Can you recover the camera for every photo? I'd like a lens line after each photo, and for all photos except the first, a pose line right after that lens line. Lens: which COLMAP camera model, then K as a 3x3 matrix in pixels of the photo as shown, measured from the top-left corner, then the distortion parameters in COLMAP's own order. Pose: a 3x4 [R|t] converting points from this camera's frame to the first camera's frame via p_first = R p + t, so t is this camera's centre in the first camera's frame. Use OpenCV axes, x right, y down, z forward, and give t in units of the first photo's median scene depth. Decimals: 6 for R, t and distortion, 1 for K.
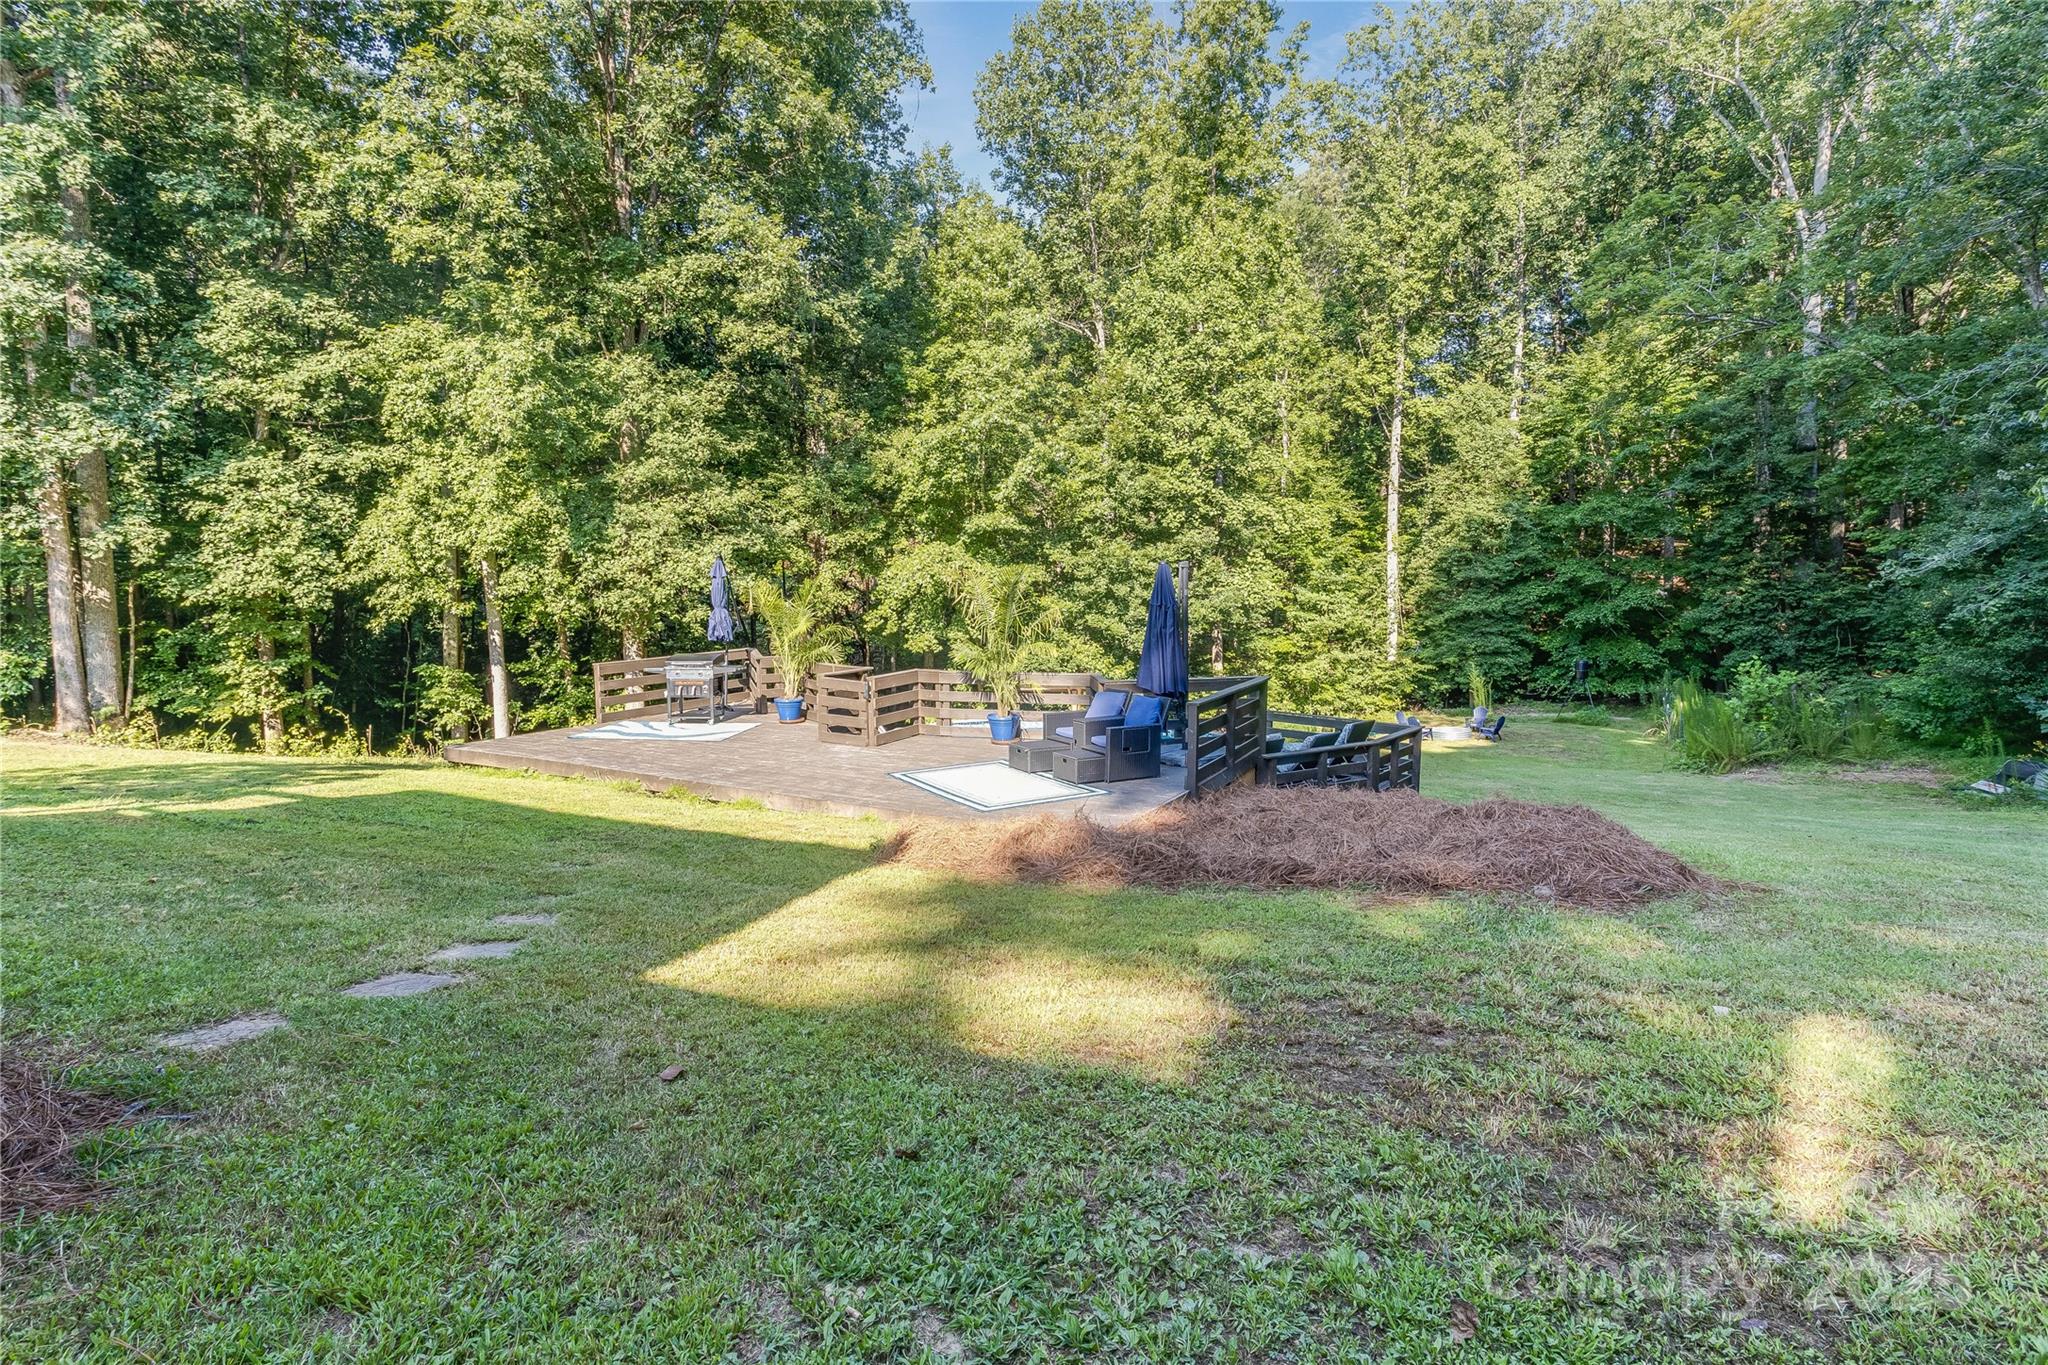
lens RADIAL K [[1005.3, 0, 1028.8], [0, 1005.3, 678.5], [0, 0, 1]] dist [-0.002909, 0.000085]
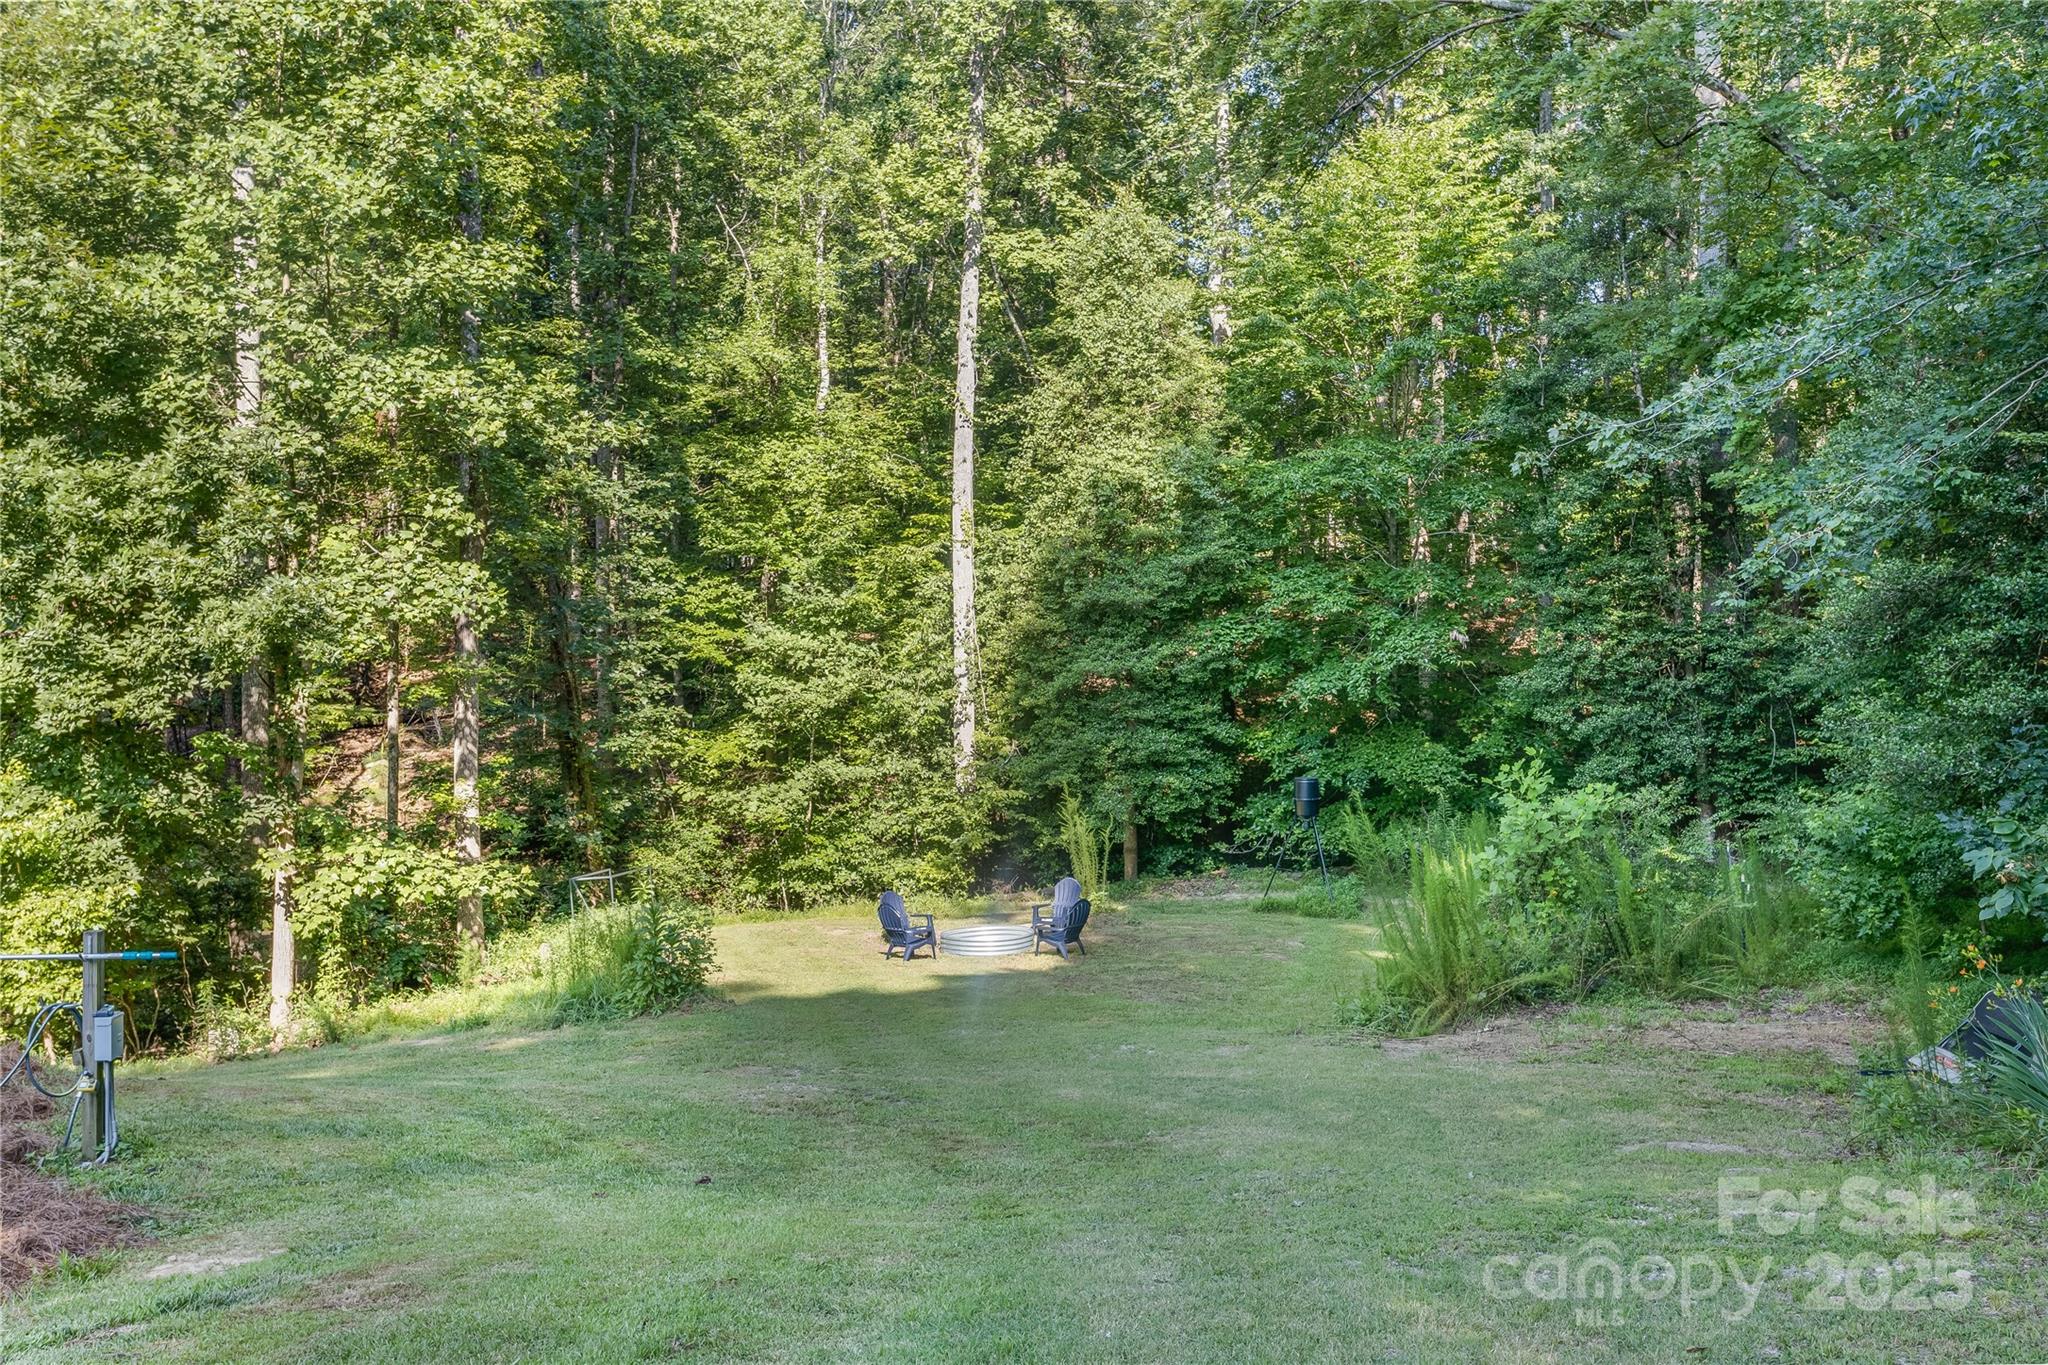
lens RADIAL K [[1848.6, 0, 1021.9], [0, 1848.6, 685.4], [0, 0, 1]] dist [-0.009768, -0.000930]
pose [[0.973005, 0.013517, 0.230389, 0.204144], [0.005932, 0.996489, -0.083518, 0.009416], [-0.230709, 0.082630, 0.969508, 0.175538]]
